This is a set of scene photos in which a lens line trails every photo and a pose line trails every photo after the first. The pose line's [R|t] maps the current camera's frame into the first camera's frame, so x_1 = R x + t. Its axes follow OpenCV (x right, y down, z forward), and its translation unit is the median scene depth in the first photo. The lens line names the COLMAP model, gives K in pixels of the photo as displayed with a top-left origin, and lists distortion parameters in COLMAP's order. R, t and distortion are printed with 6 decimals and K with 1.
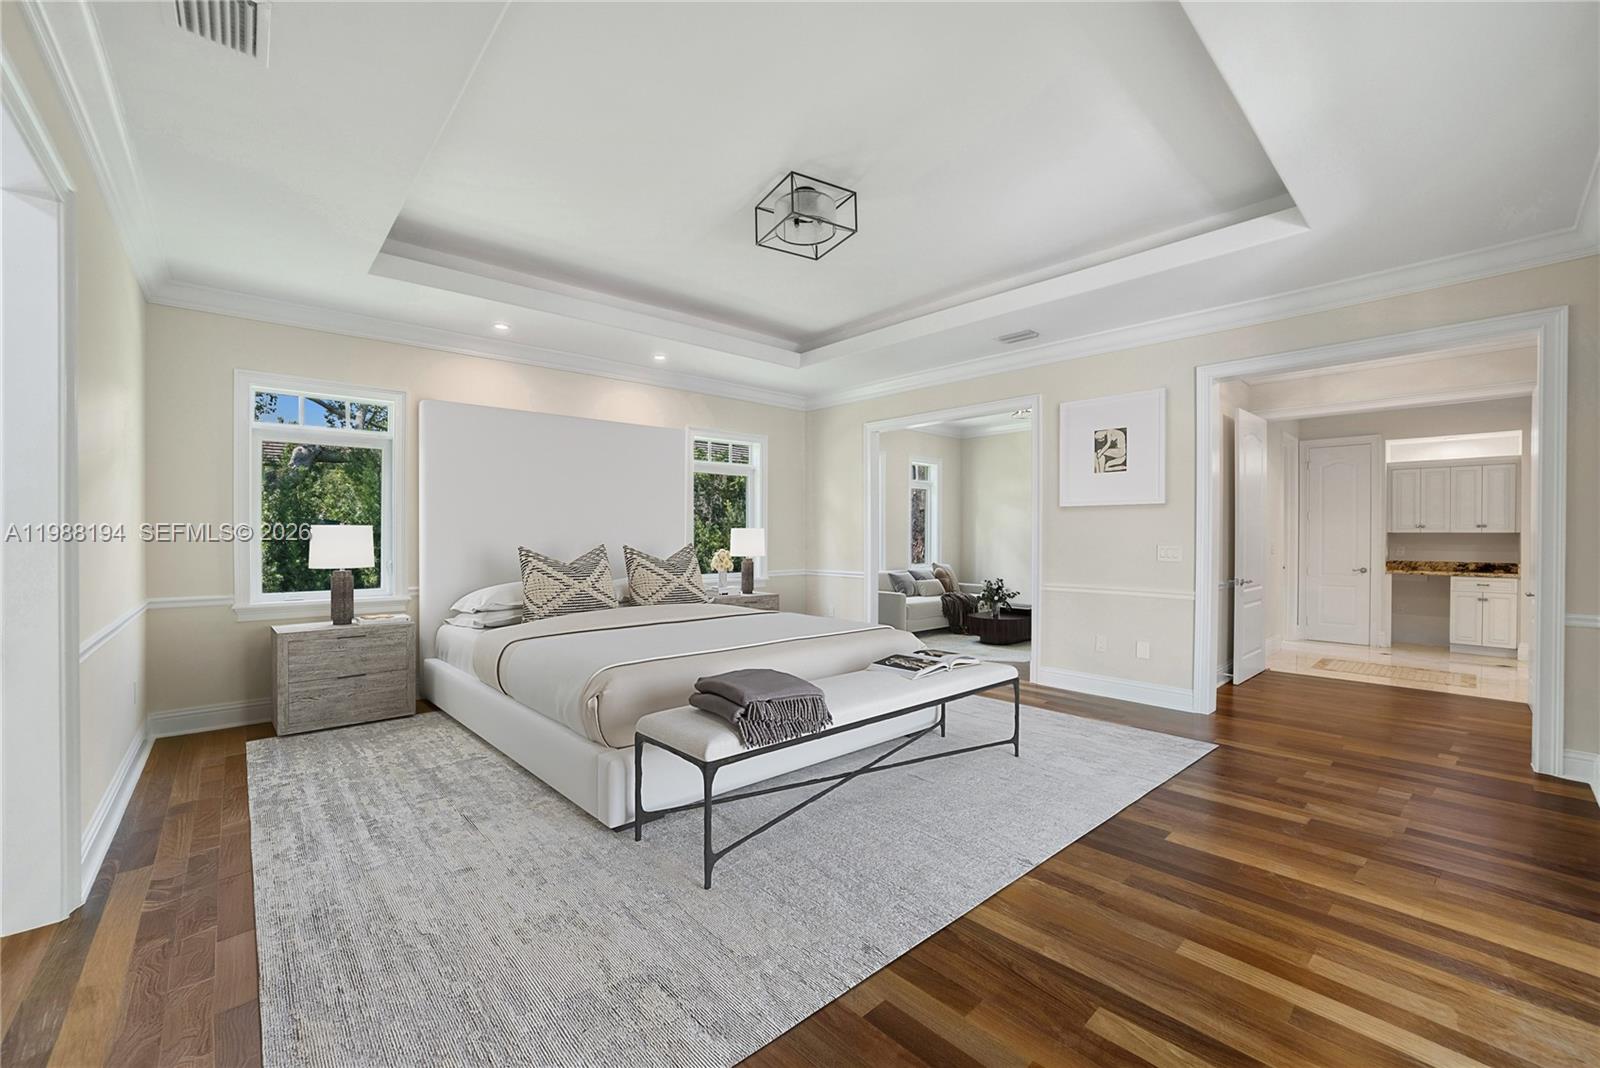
lens RADIAL K [[627.1, 0, 794.7], [0, 627.1, 535.0], [0, 0, 1]] dist [-0.043751, 0.015669]
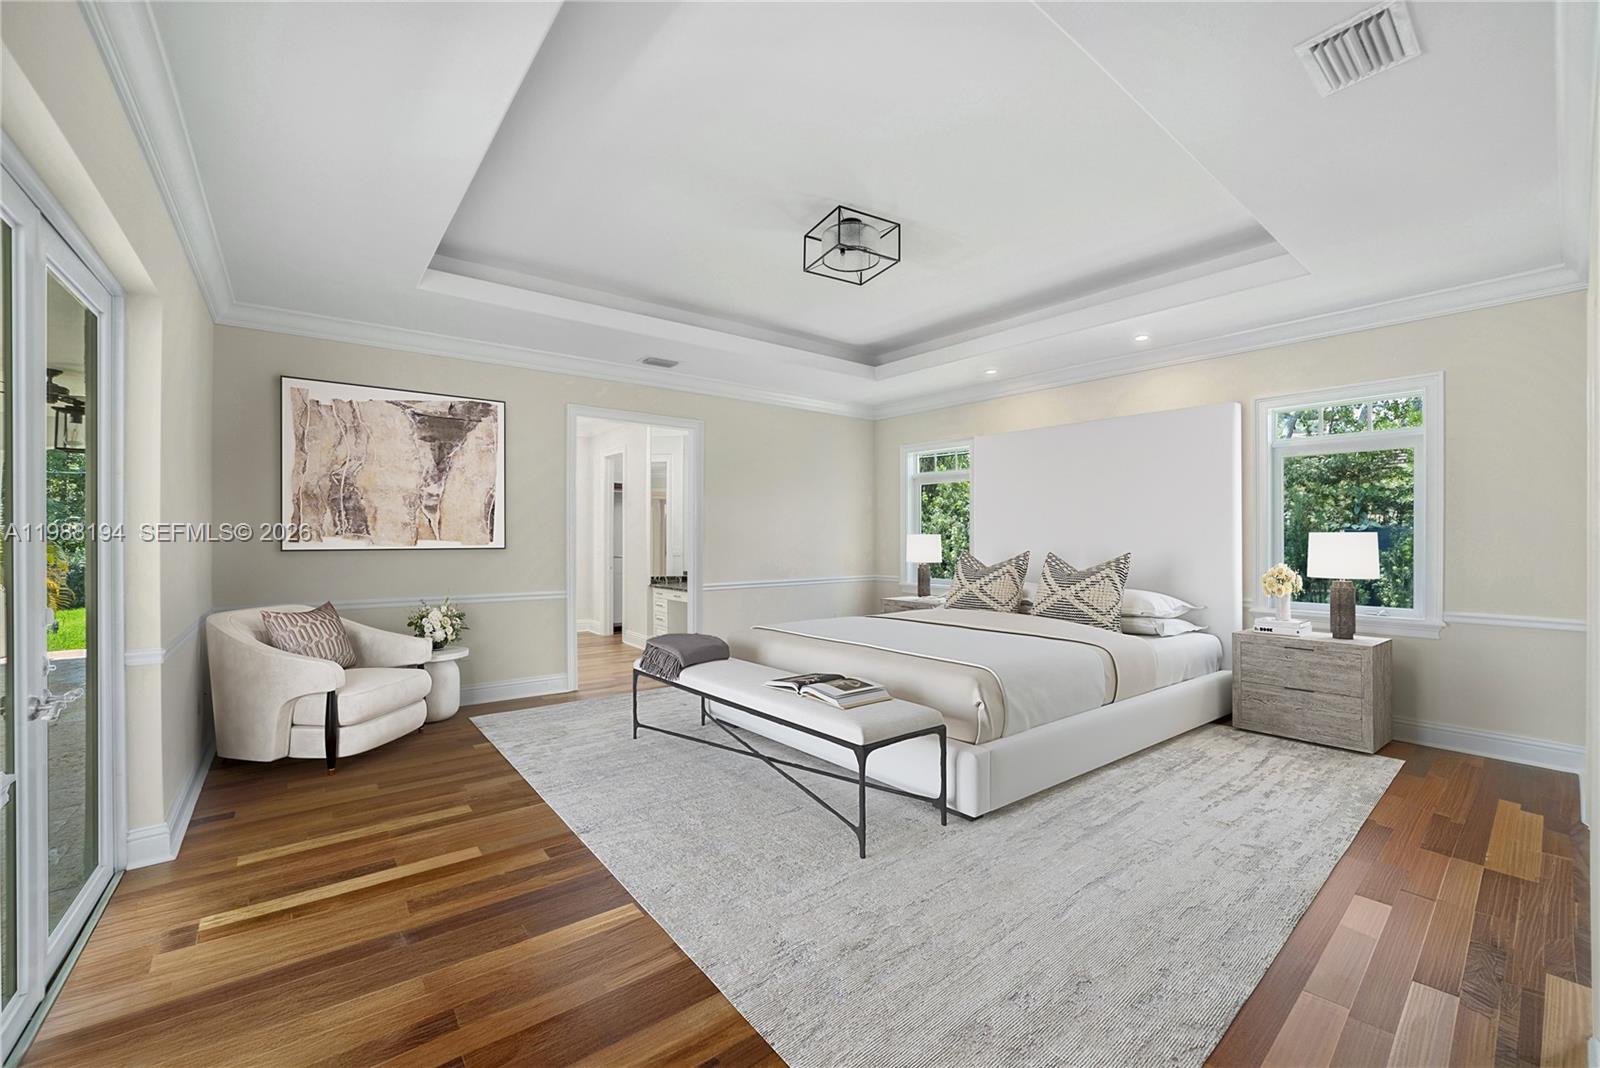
lens RADIAL K [[627.1, 0, 794.7], [0, 627.1, 535.0], [0, 0, 1]] dist [-0.043751, 0.015669]
pose [[-0.045712, -0.010844, -0.998896, 0.721521], [-0.003658, 0.999936, -0.010688, -0.000184], [0.998948, 0.003166, -0.045748, 0.646557]]
